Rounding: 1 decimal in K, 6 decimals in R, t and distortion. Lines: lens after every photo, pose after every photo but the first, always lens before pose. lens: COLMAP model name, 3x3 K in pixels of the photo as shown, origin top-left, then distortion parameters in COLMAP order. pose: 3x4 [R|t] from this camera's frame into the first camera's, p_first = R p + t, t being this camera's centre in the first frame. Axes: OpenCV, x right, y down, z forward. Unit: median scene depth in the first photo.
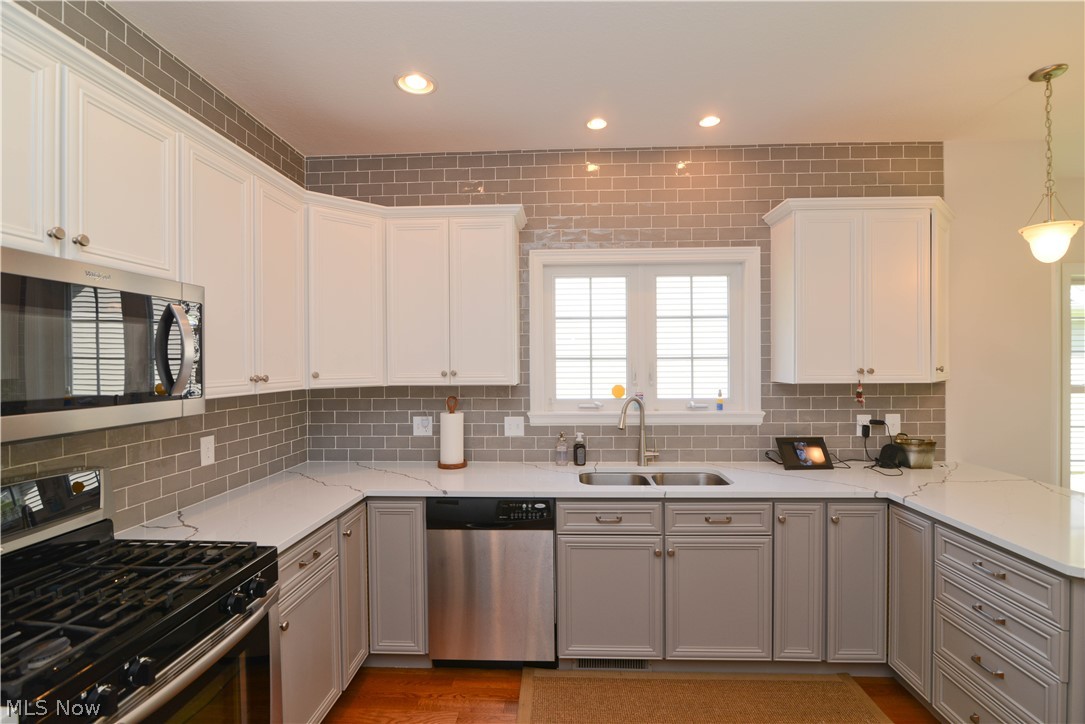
lens RADIAL K [[505.6, 0, 543.8], [0, 505.6, 364.7], [0, 0, 1]] dist [-0.014509, 0.000249]
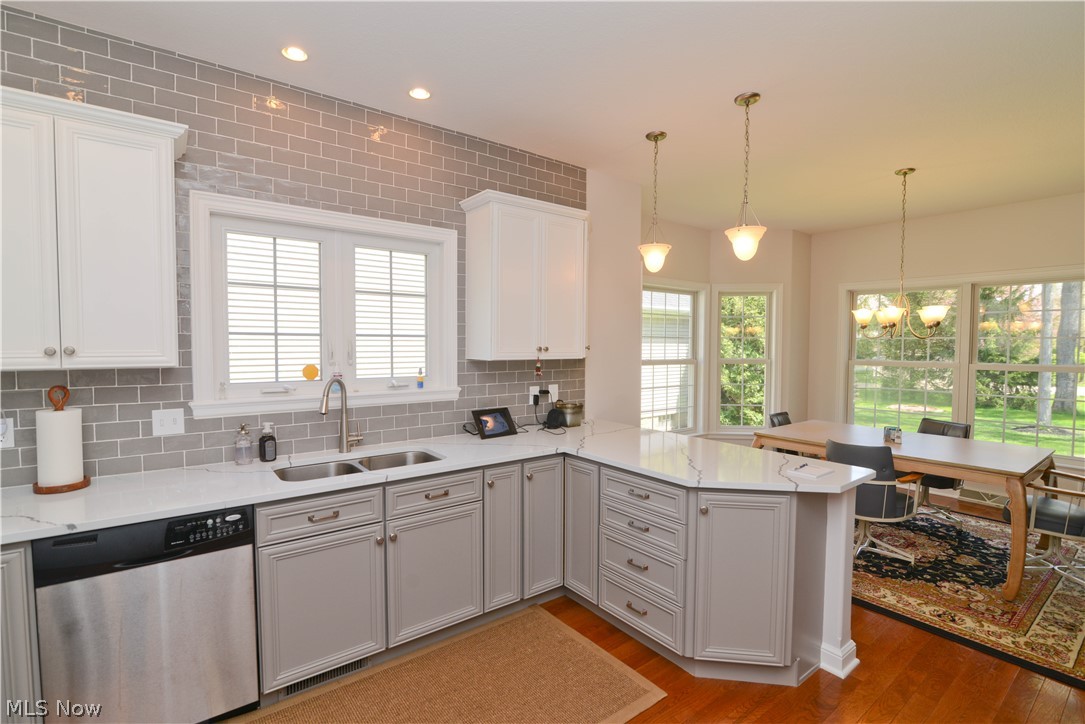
lens RADIAL K [[504.7, 0, 546.8], [0, 504.7, 364.0], [0, 0, 1]] dist [-0.013601, 0.000100]
pose [[0.764596, -0.016477, 0.644299, -0.111400], [-0.006624, 0.999419, 0.033420, 0.007076], [-0.644476, -0.029821, 0.764043, 0.072704]]
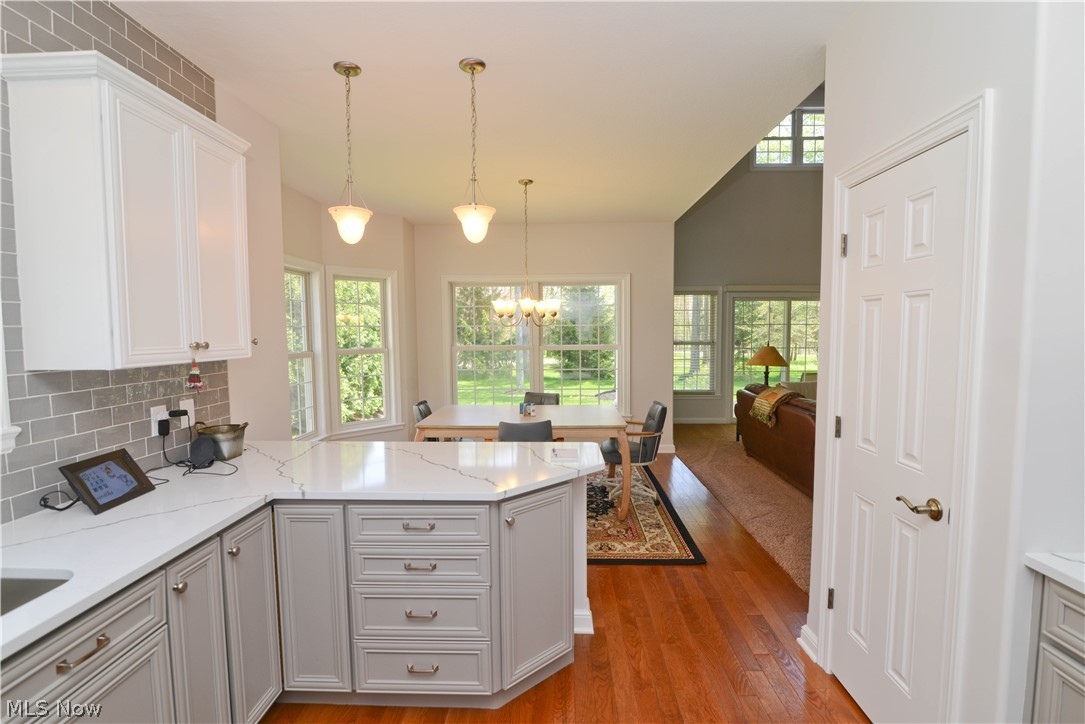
lens RADIAL K [[505.6, 0, 543.8], [0, 505.6, 364.7], [0, 0, 1]] dist [-0.014509, 0.000249]
pose [[-0.014279, -0.060948, 0.998039, -0.104201], [0.013153, 0.998043, 0.061136, 0.001389], [-0.999812, 0.014000, -0.013450, 0.453353]]
